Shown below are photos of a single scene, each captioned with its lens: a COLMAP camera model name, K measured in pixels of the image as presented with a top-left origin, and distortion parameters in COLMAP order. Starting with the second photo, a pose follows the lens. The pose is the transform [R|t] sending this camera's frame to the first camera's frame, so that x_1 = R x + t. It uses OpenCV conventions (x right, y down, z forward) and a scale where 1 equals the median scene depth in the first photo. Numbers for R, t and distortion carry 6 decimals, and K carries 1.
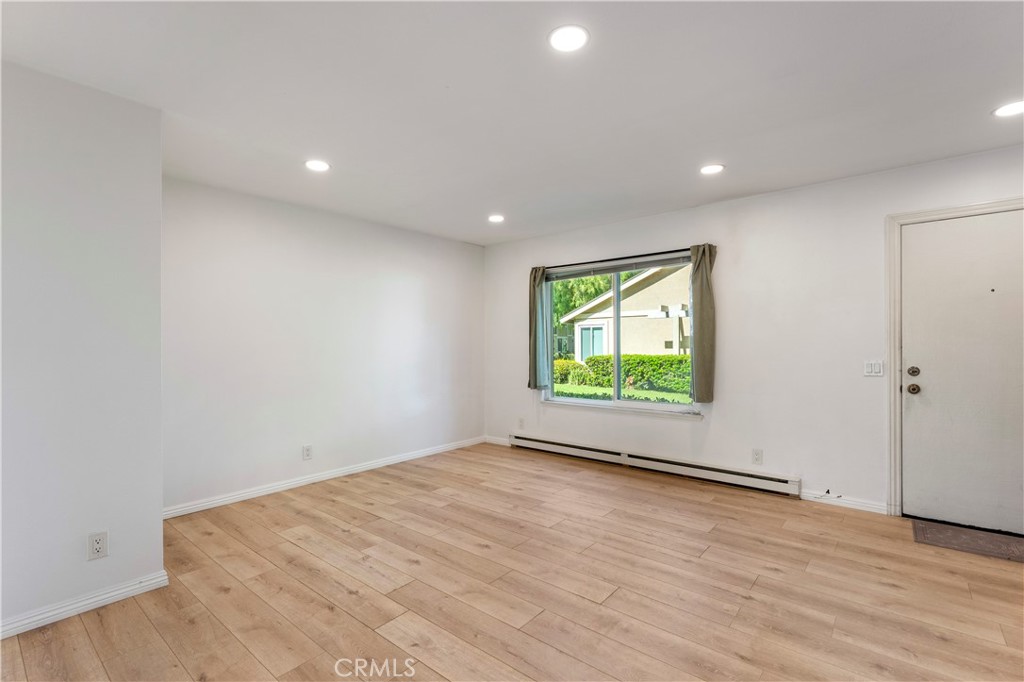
lens RADIAL K [[481.6, 0, 492.1], [0, 481.6, 343.9], [0, 0, 1]] dist [0.003817, 0.000743]
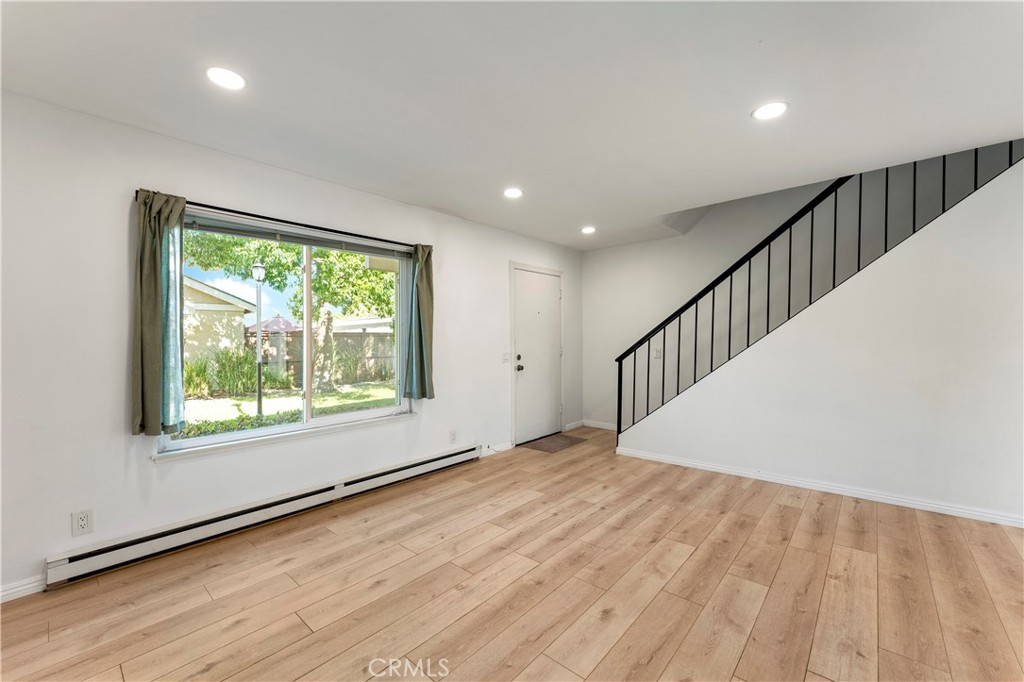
lens RADIAL K [[424.0, 0, 521.8], [0, 424.0, 340.4], [0, 0, 1]] dist [-0.002160, -0.000028]
pose [[-0.036563, 0.006344, 0.999311, -0.562008], [0.012677, 0.999902, -0.005884, 0.005778], [-0.999251, 0.012453, -0.036640, 0.982128]]
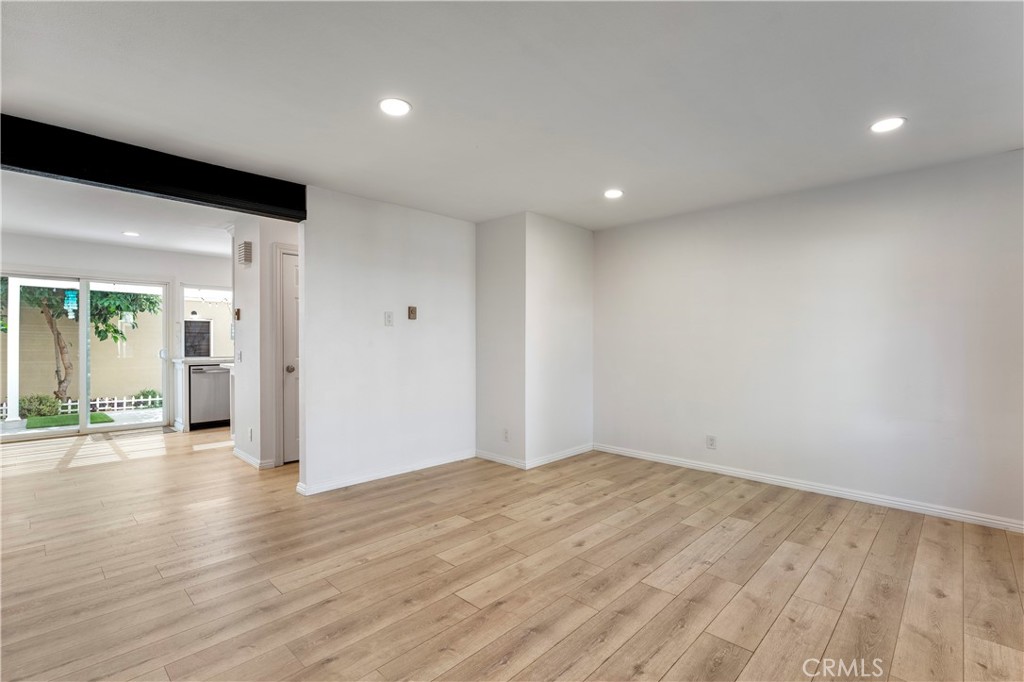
lens RADIAL K [[445.6, 0, 519.6], [0, 445.6, 343.9], [0, 0, 1]] dist [0.003627, 0.000611]
pose [[-0.033544, 0.012883, -0.999354, 0.768963], [-0.003017, 0.999911, 0.012991, -0.002351], [0.999433, 0.003450, -0.033502, 0.775445]]
